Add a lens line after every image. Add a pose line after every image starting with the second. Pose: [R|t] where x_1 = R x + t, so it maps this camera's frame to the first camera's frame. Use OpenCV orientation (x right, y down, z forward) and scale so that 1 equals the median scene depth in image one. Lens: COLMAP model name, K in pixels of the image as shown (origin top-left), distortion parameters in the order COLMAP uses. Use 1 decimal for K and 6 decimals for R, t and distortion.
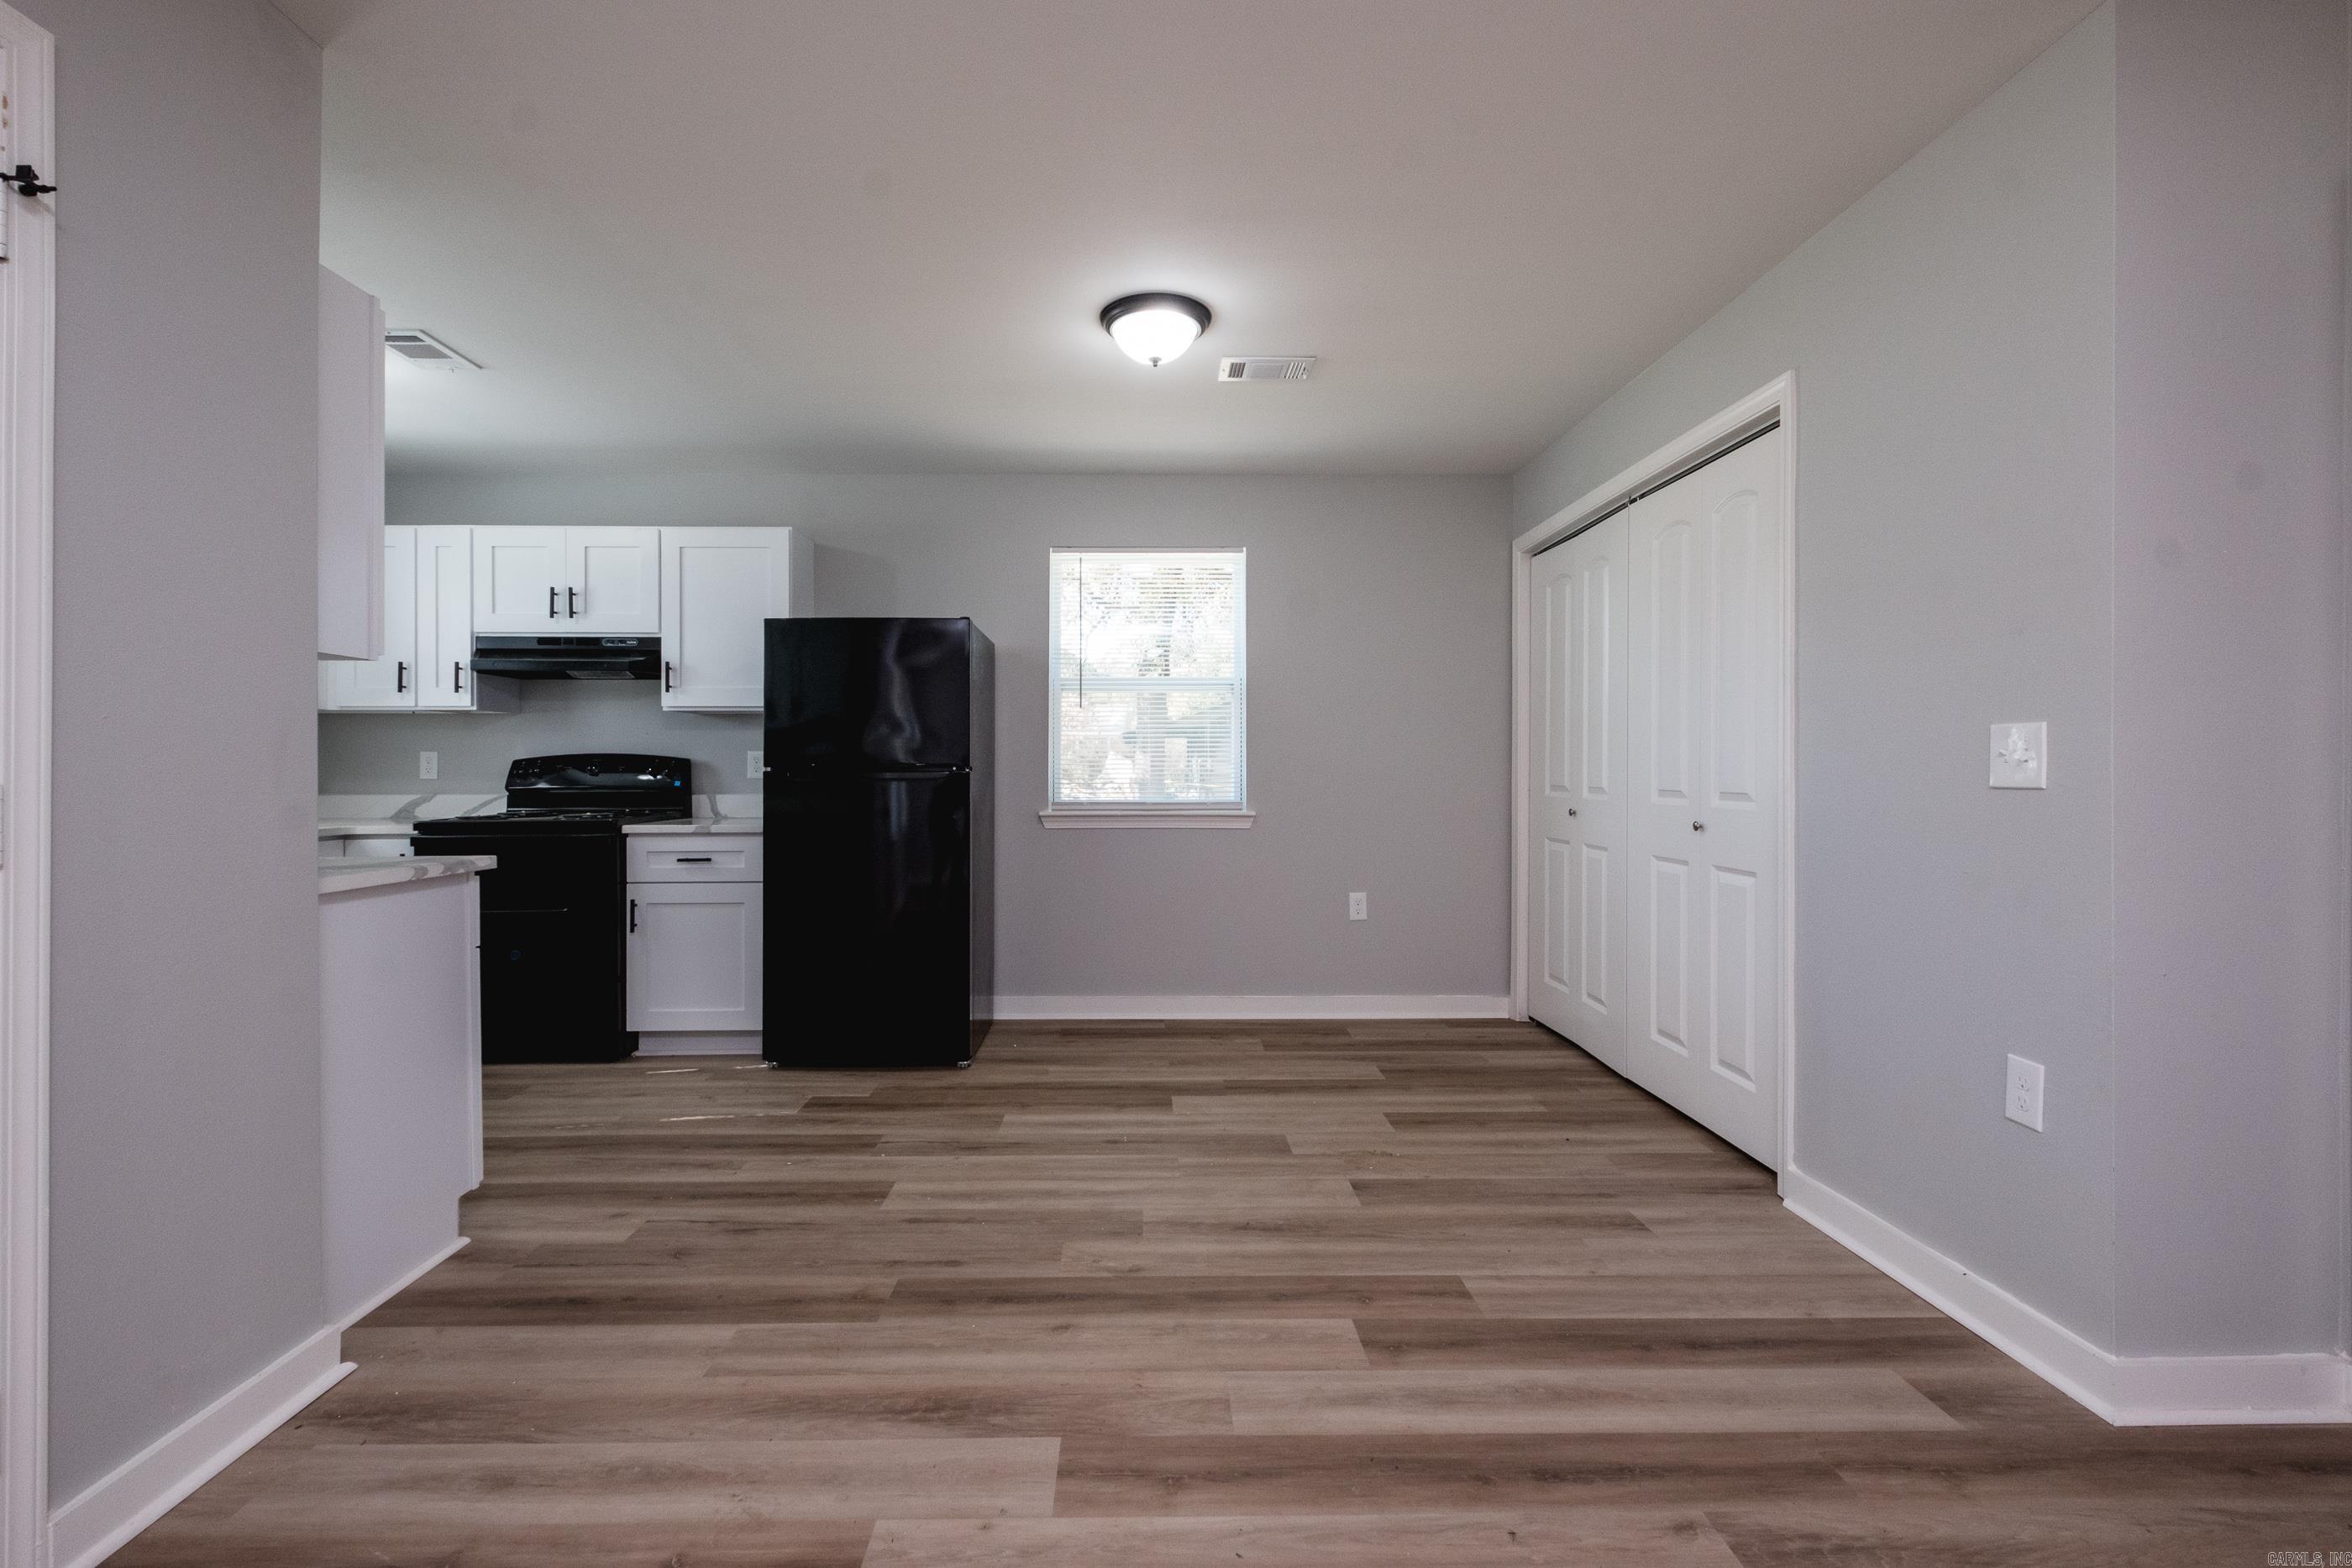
lens RADIAL K [[1024.9, 0, 1149.6], [0, 1024.9, 773.4], [0, 0, 1]] dist [0.005285, -0.003377]
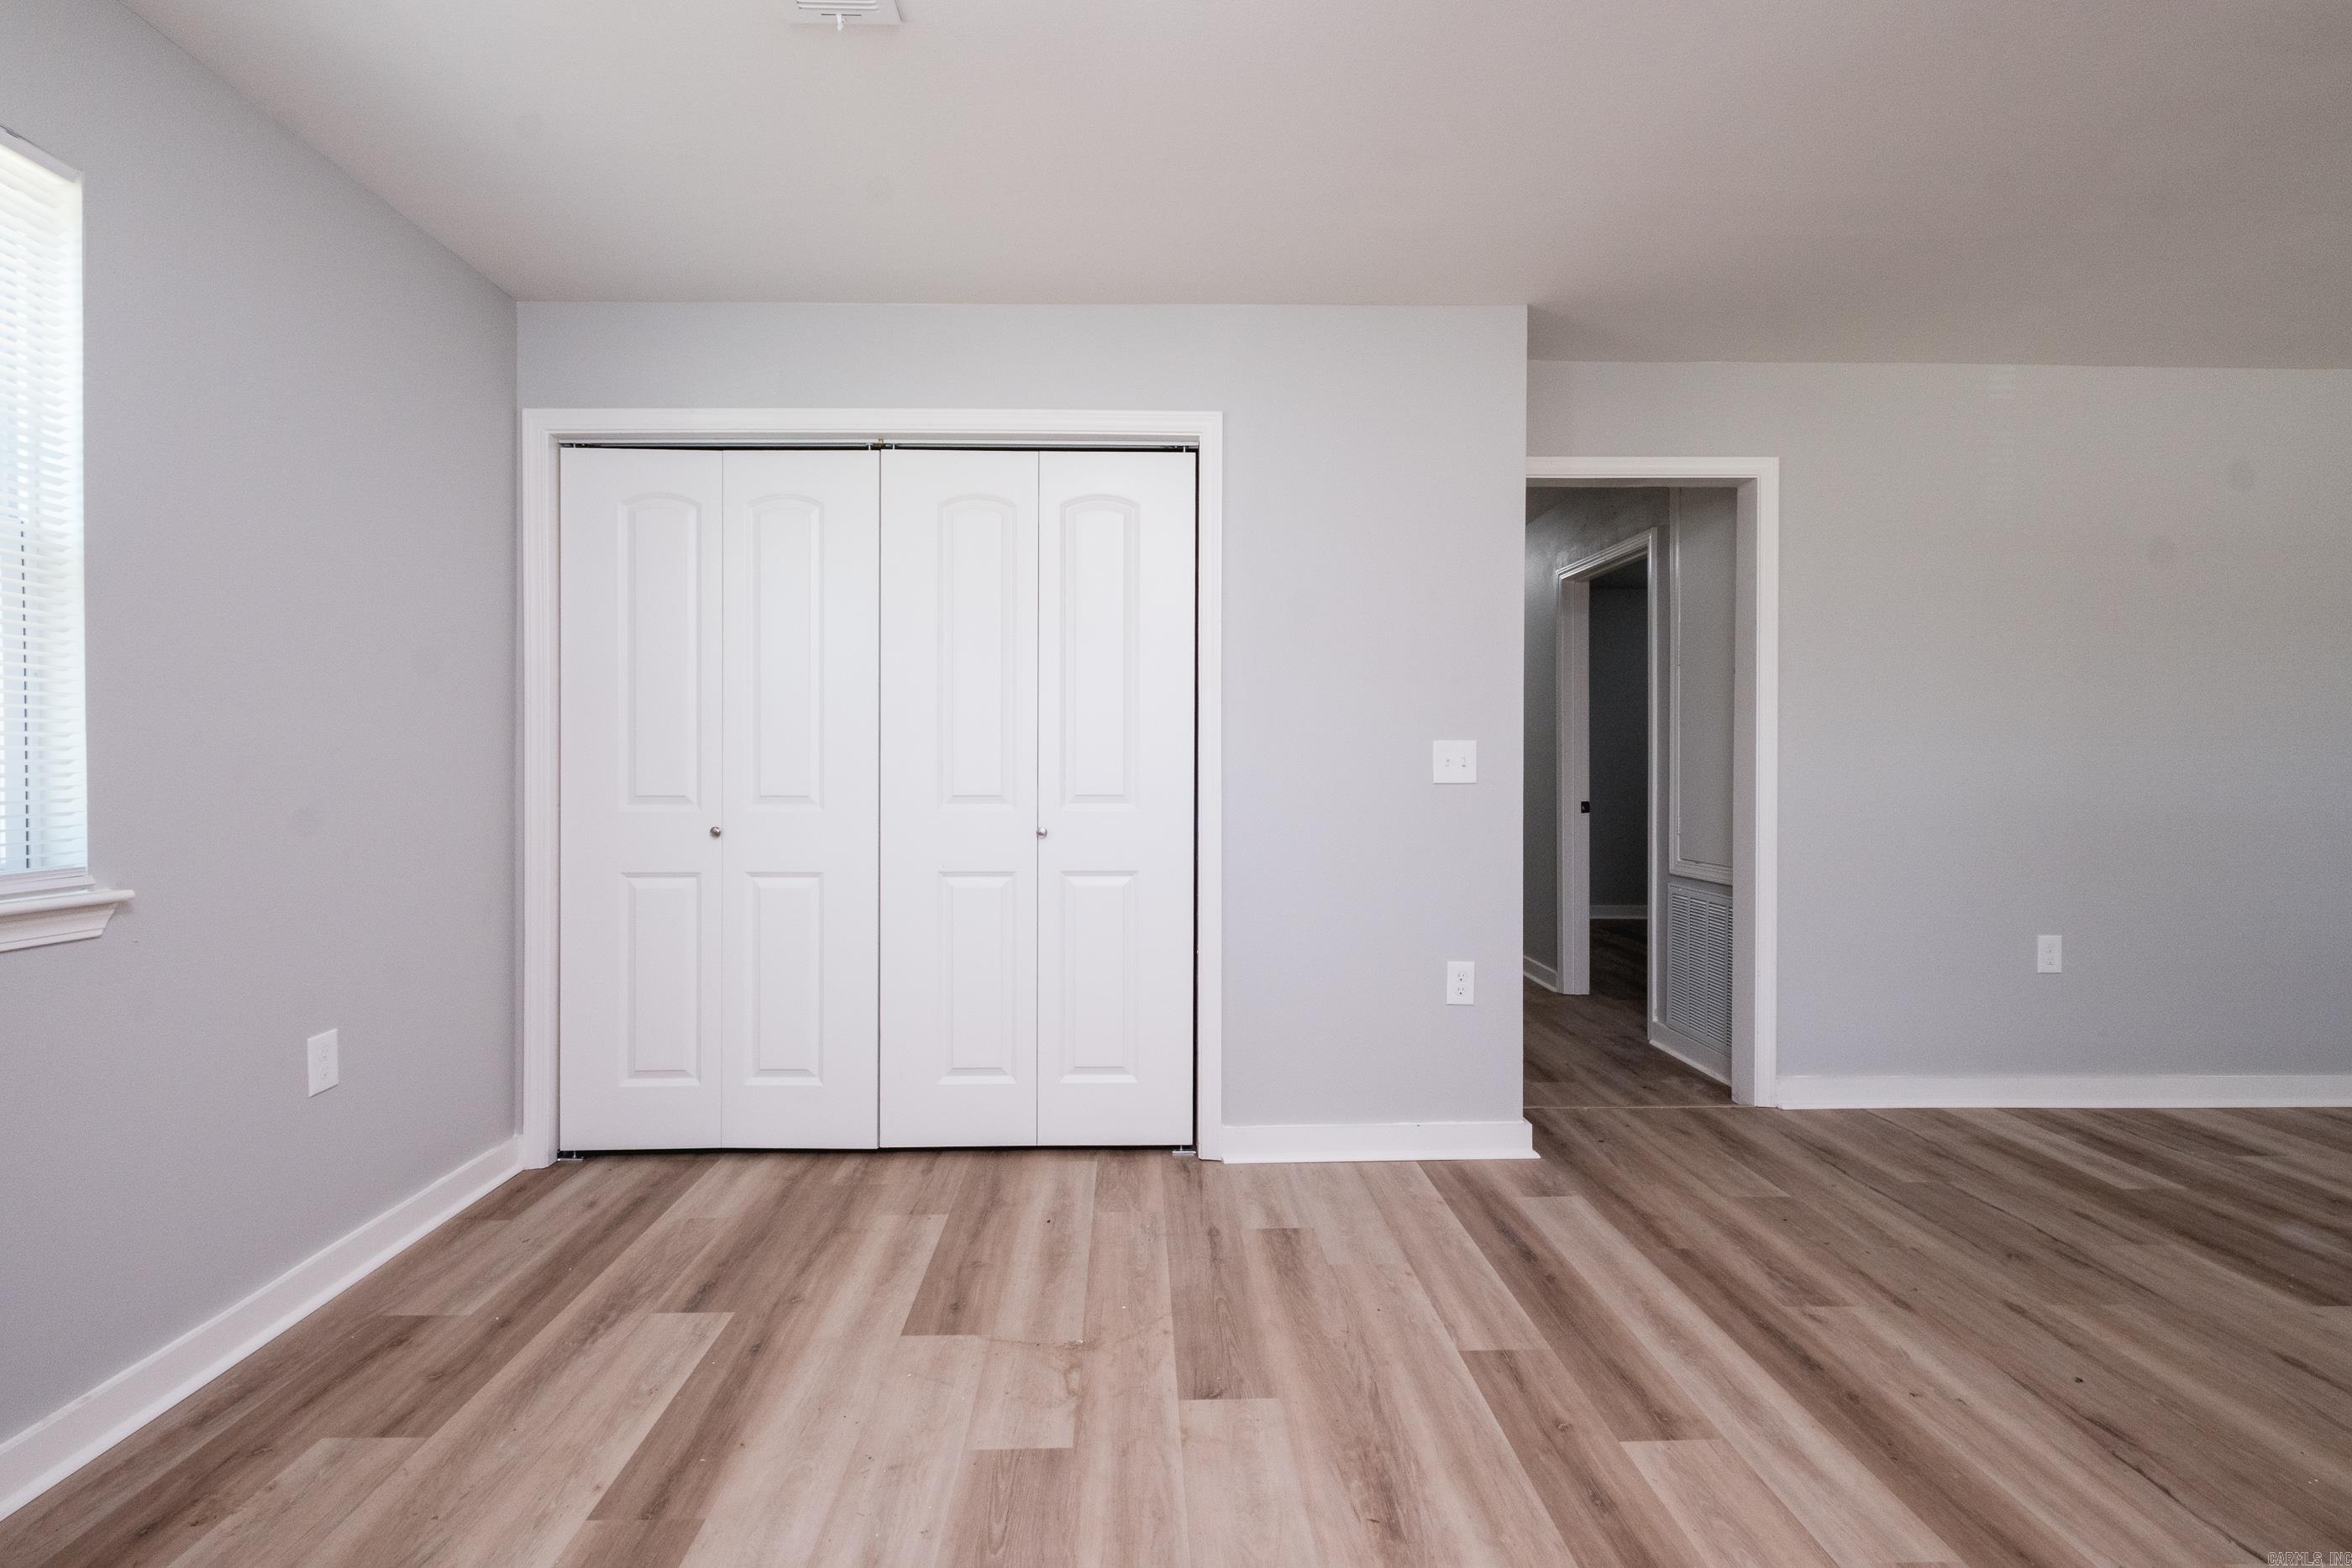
lens RADIAL K [[1024.9, 0, 1149.6], [0, 1024.9, 773.4], [0, 0, 1]] dist [0.005285, -0.003377]
pose [[-0.009554, -0.008977, 0.999914, -0.421772], [0.004572, 0.999949, 0.009021, -0.010778], [-0.999944, 0.004658, -0.009512, 0.938593]]
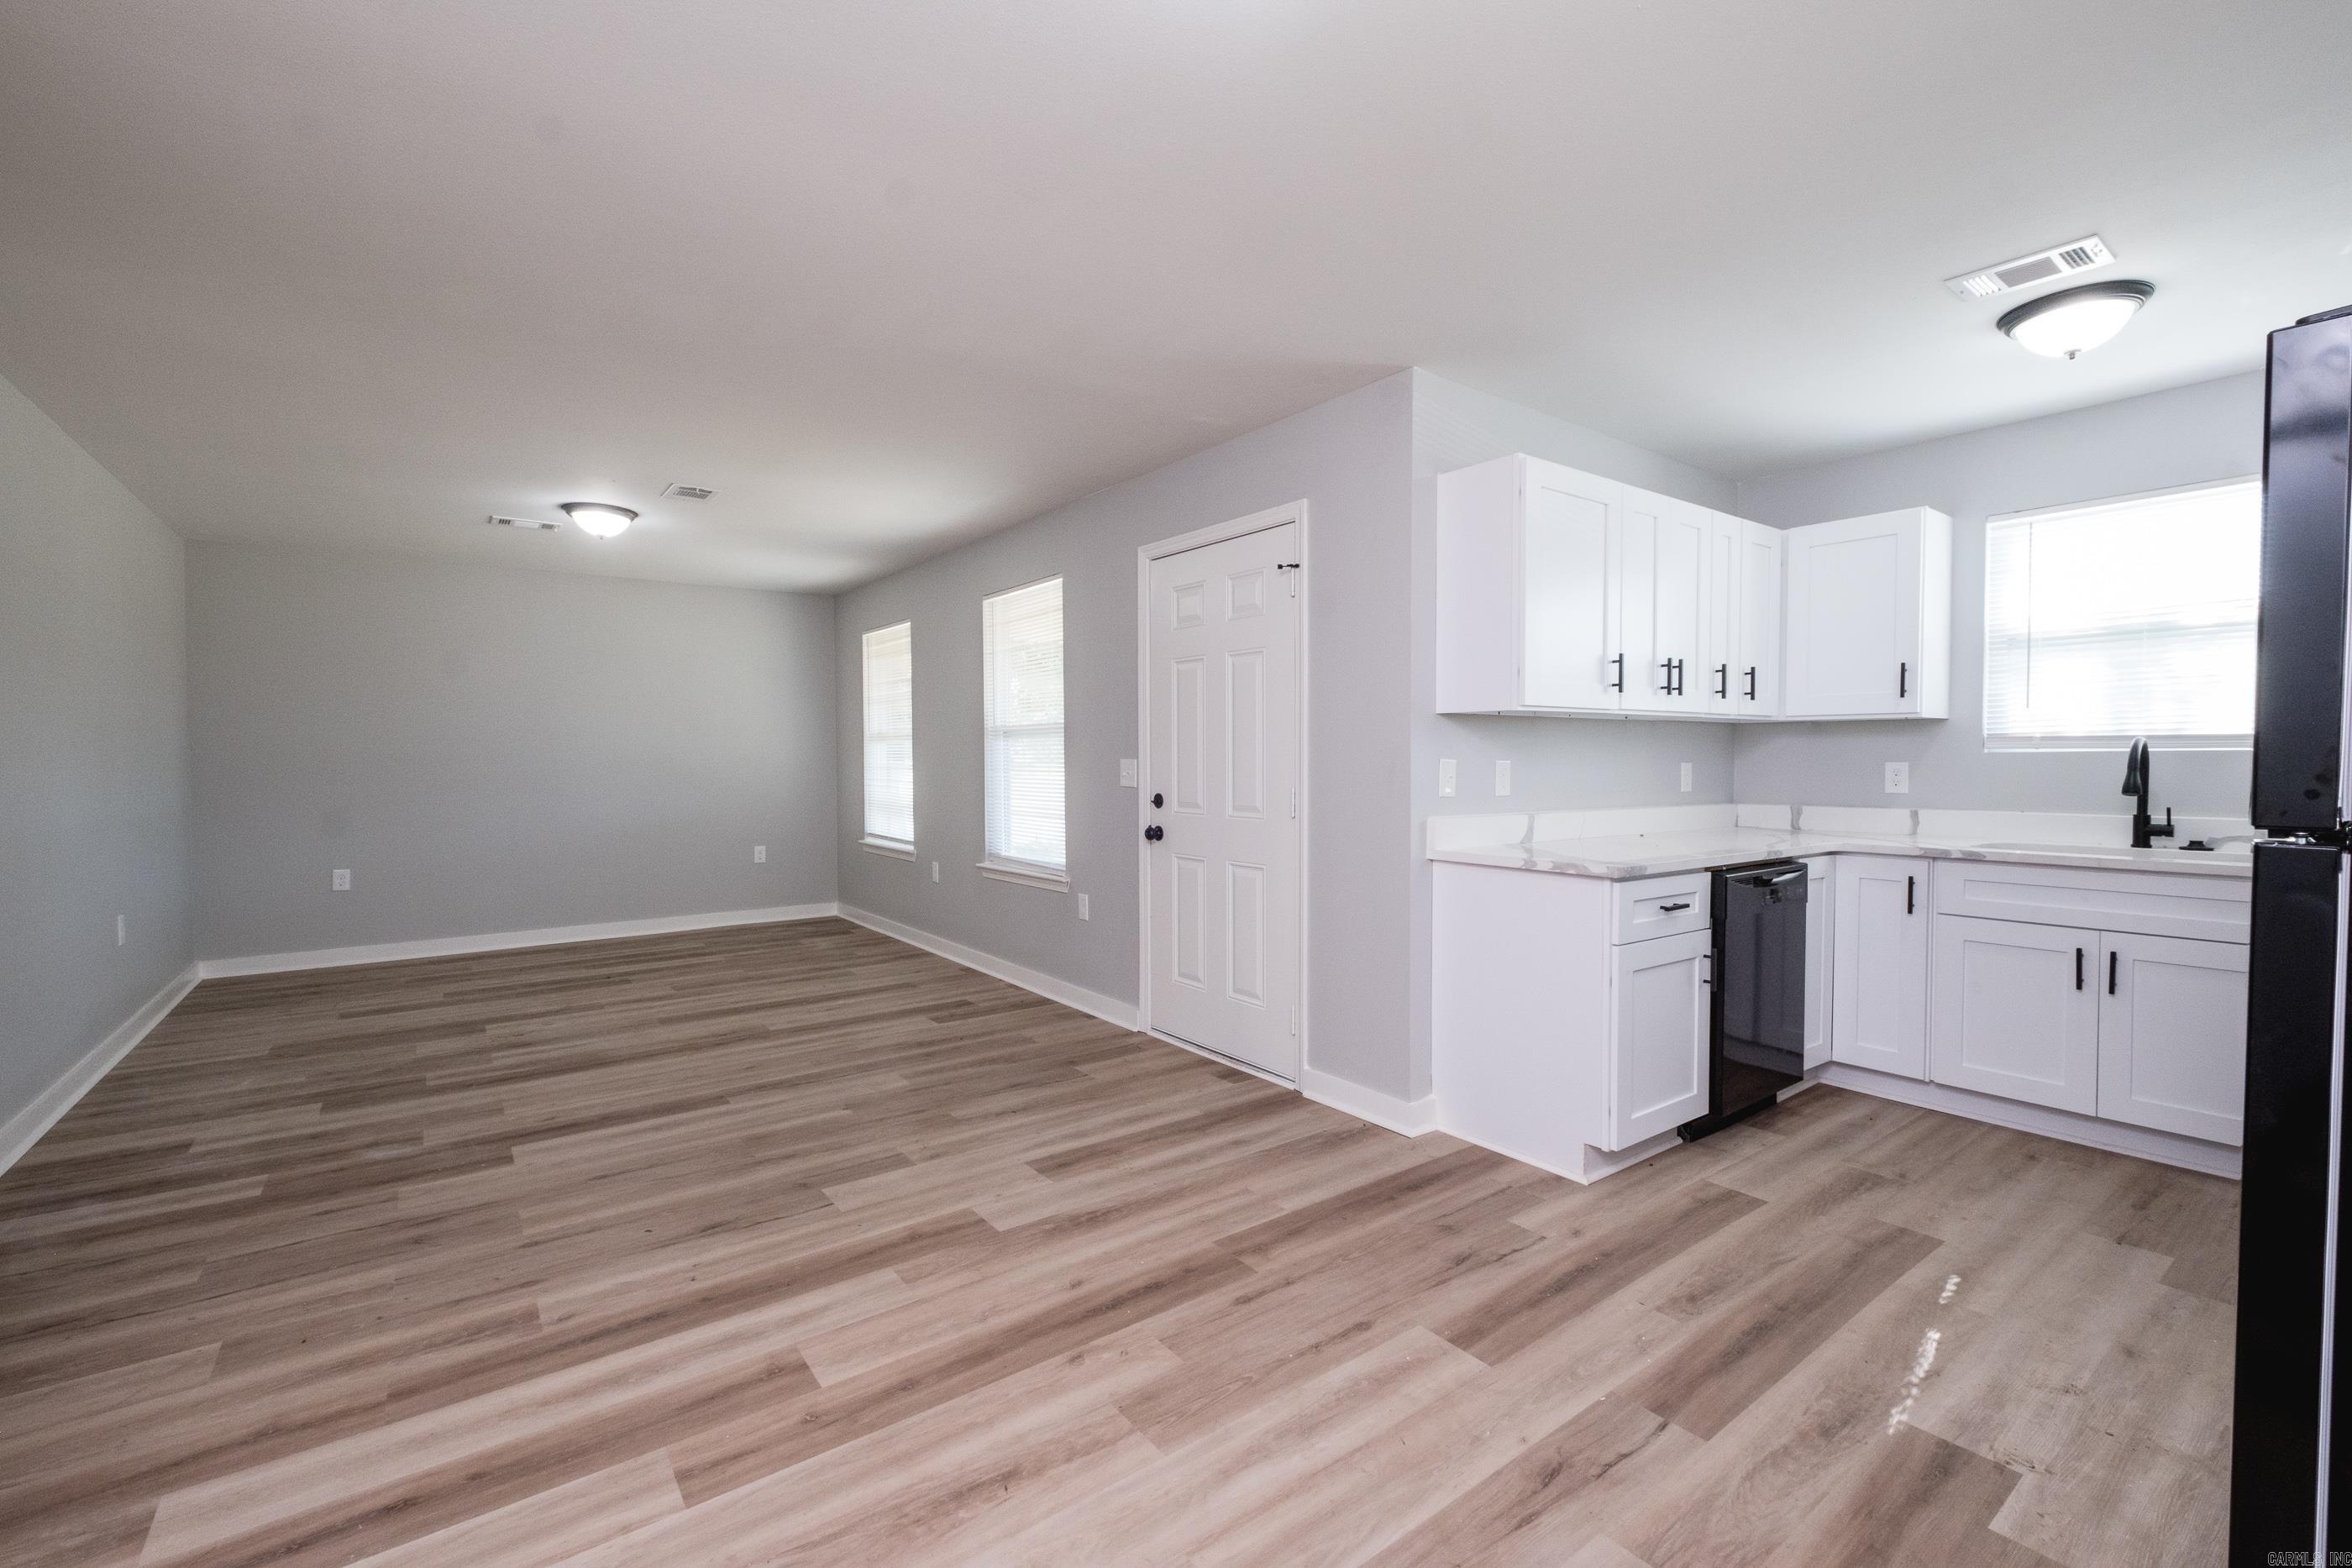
lens RADIAL K [[1007.3, 0, 1182.6], [0, 1007.3, 782.8], [0, 0, 1]] dist [0.003554, -0.003243]
pose [[-0.805652, 0.020159, -0.592046, 0.318758], [0.002835, 0.999541, 0.030176, -0.038265], [0.592383, 0.022632, -0.805339, 1.315325]]
